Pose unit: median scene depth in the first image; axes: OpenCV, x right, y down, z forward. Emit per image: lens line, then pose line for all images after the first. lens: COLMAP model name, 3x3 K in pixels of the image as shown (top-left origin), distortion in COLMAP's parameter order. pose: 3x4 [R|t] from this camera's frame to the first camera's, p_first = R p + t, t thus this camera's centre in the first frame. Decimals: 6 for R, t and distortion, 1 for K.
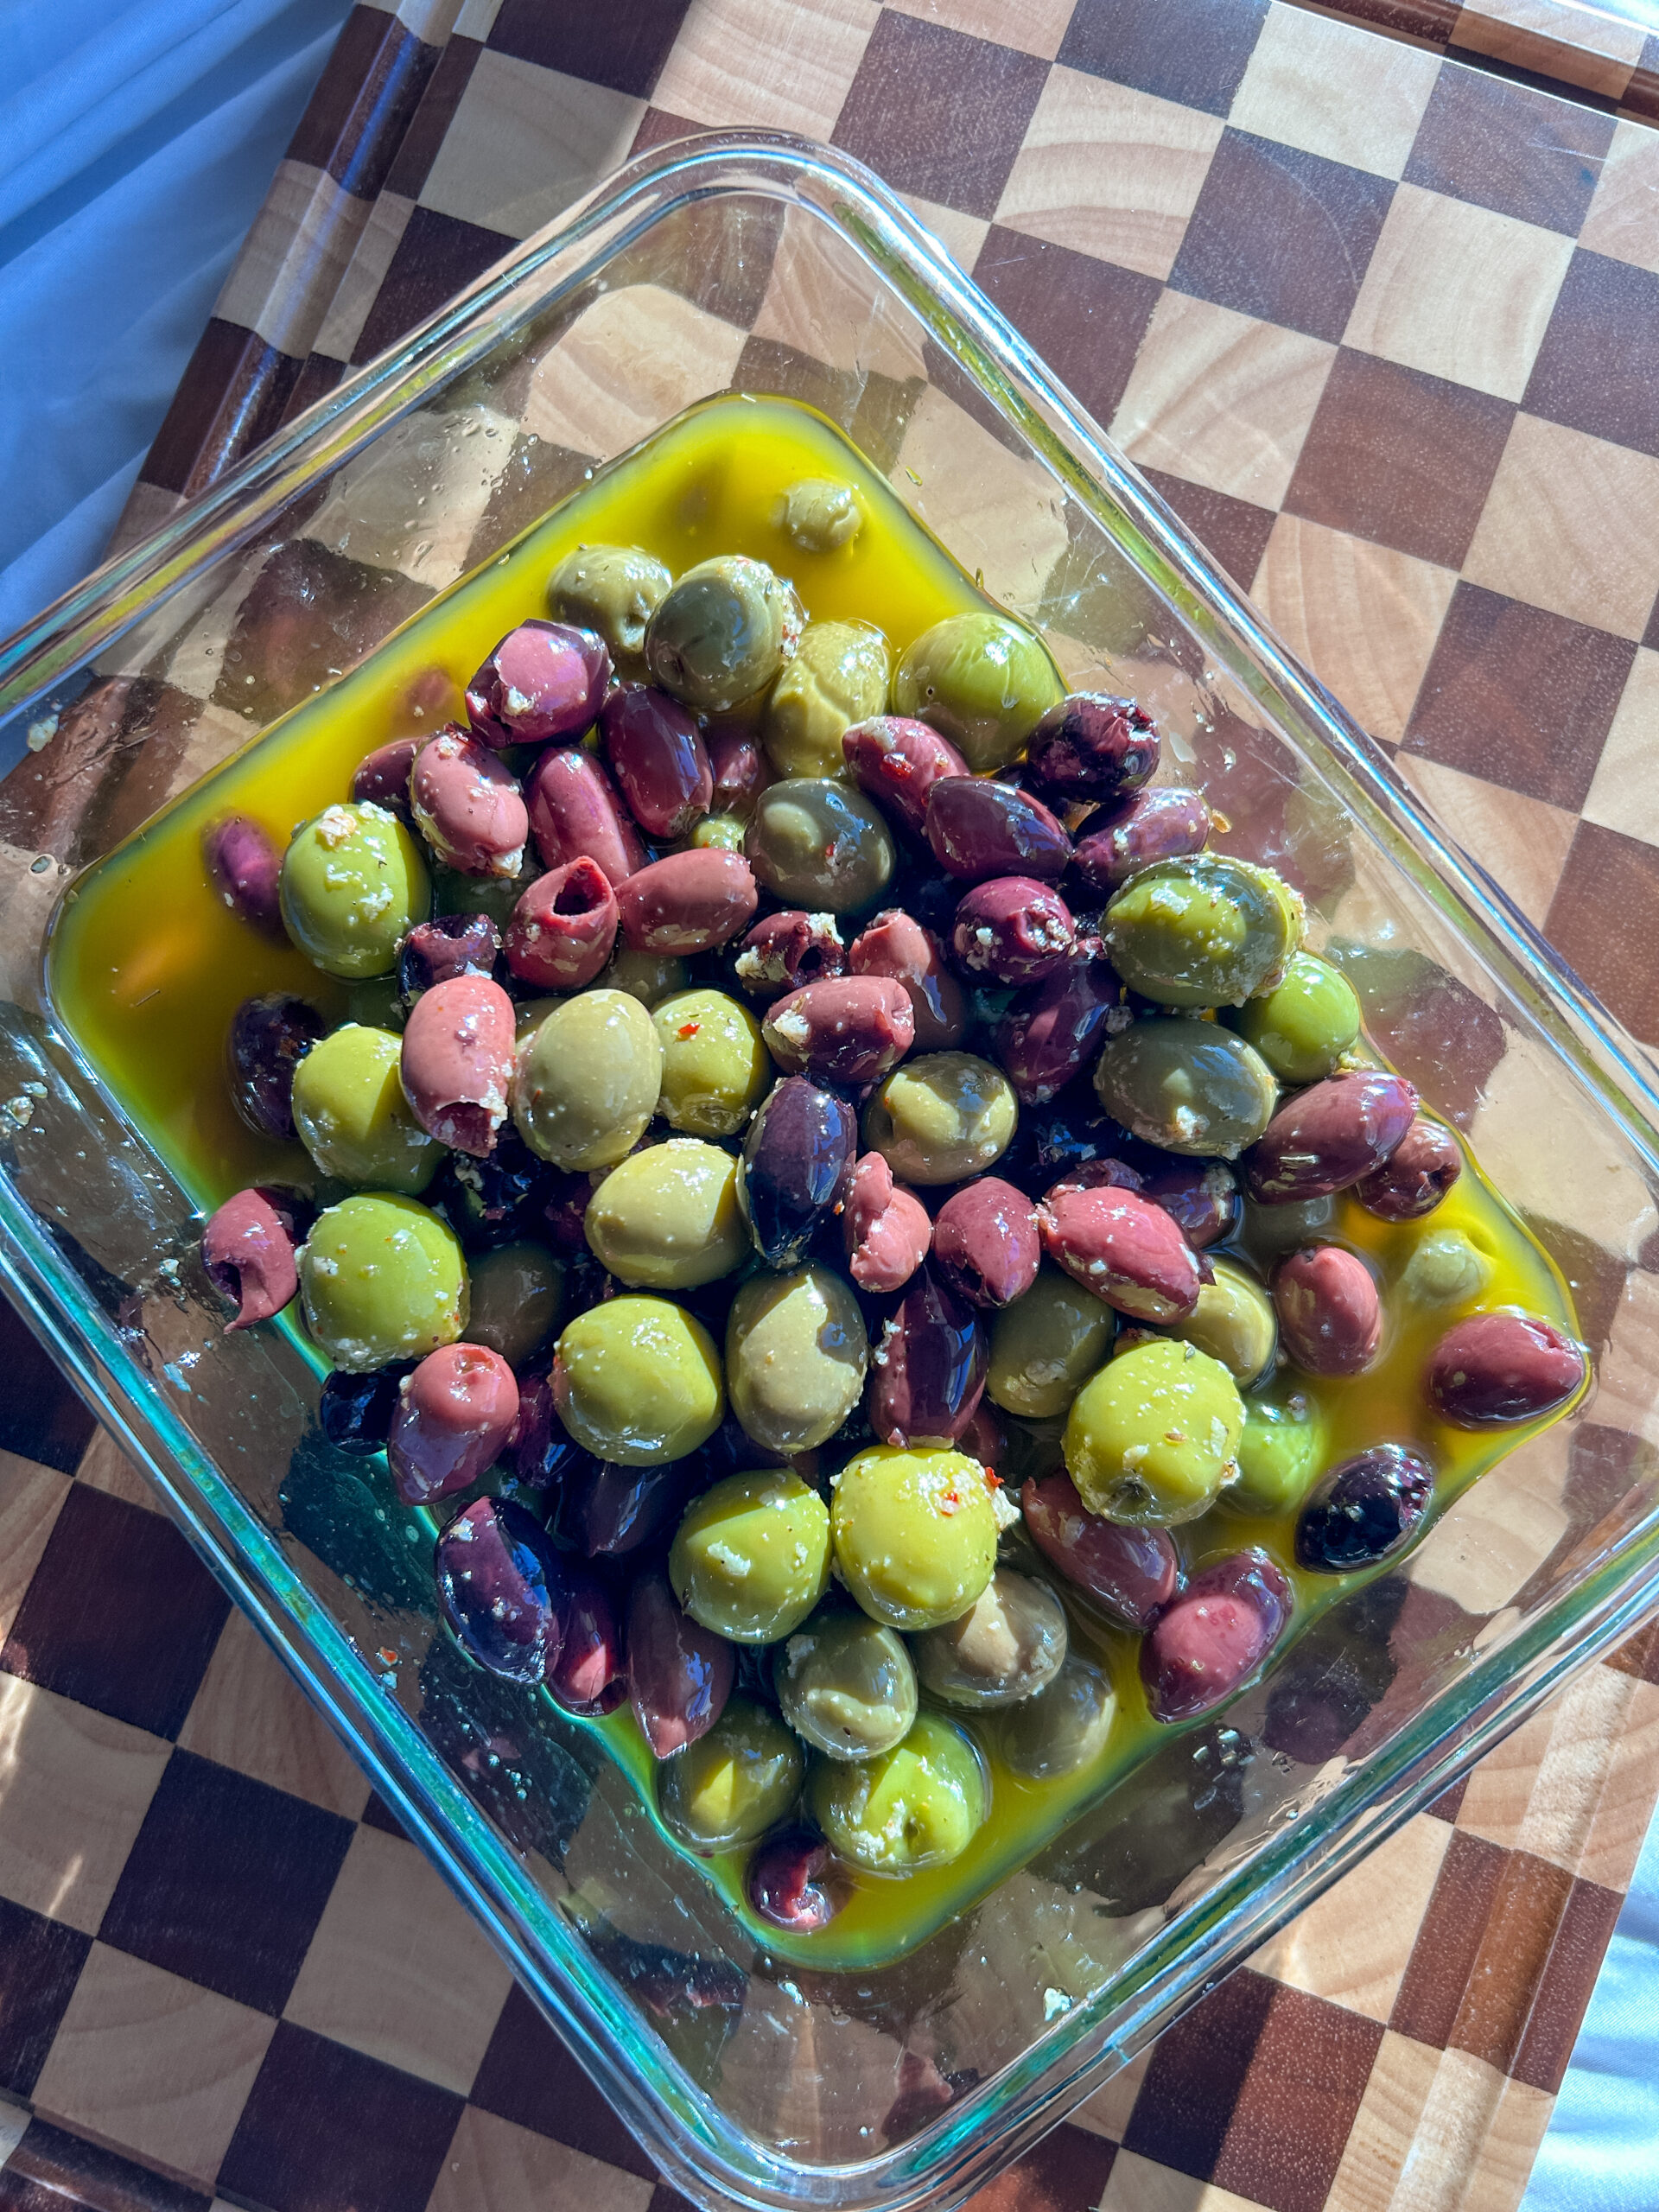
lens RADIAL K [[1679.2, 0, 838.6], [0, 1679.2, 1109.6], [0, 0, 1]] dist [-0.035007, -0.005330]
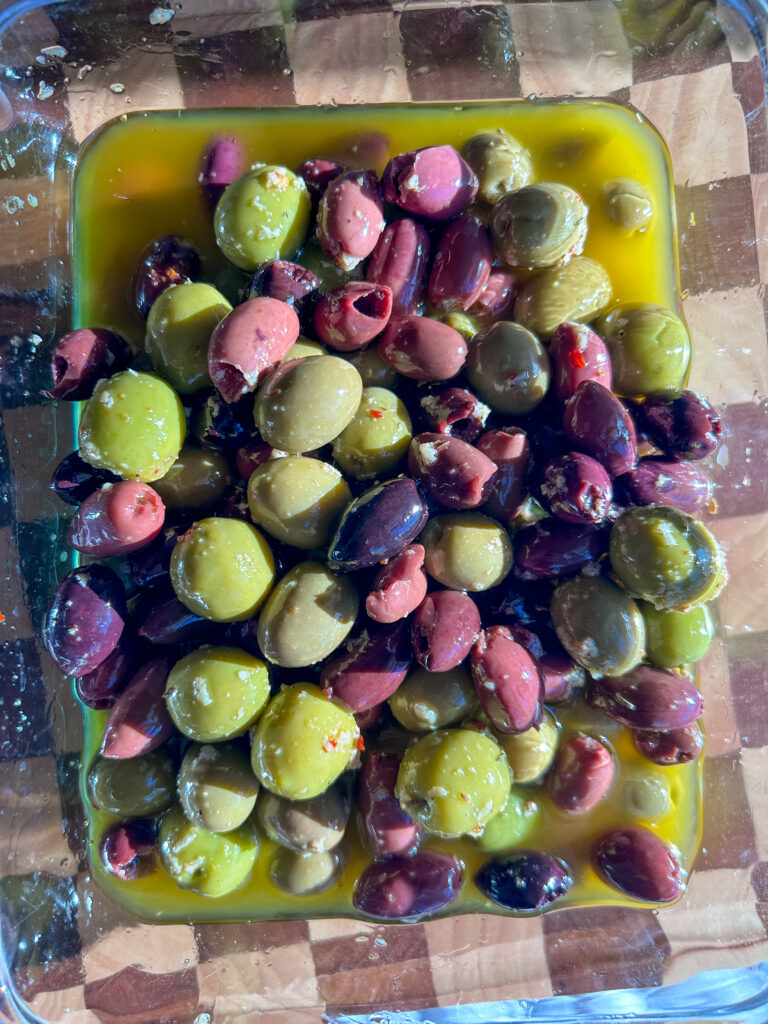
lens RADIAL K [[777.3, 0, 380.1], [0, 777.3, 508.6], [0, 0, 1]] dist [-0.035007, -0.005330]
pose [[0.799097, 0.600920, 0.018434, -0.045908], [-0.600104, 0.795408, 0.084862, -0.041322], [0.036333, -0.078875, 0.996222, 0.250440]]
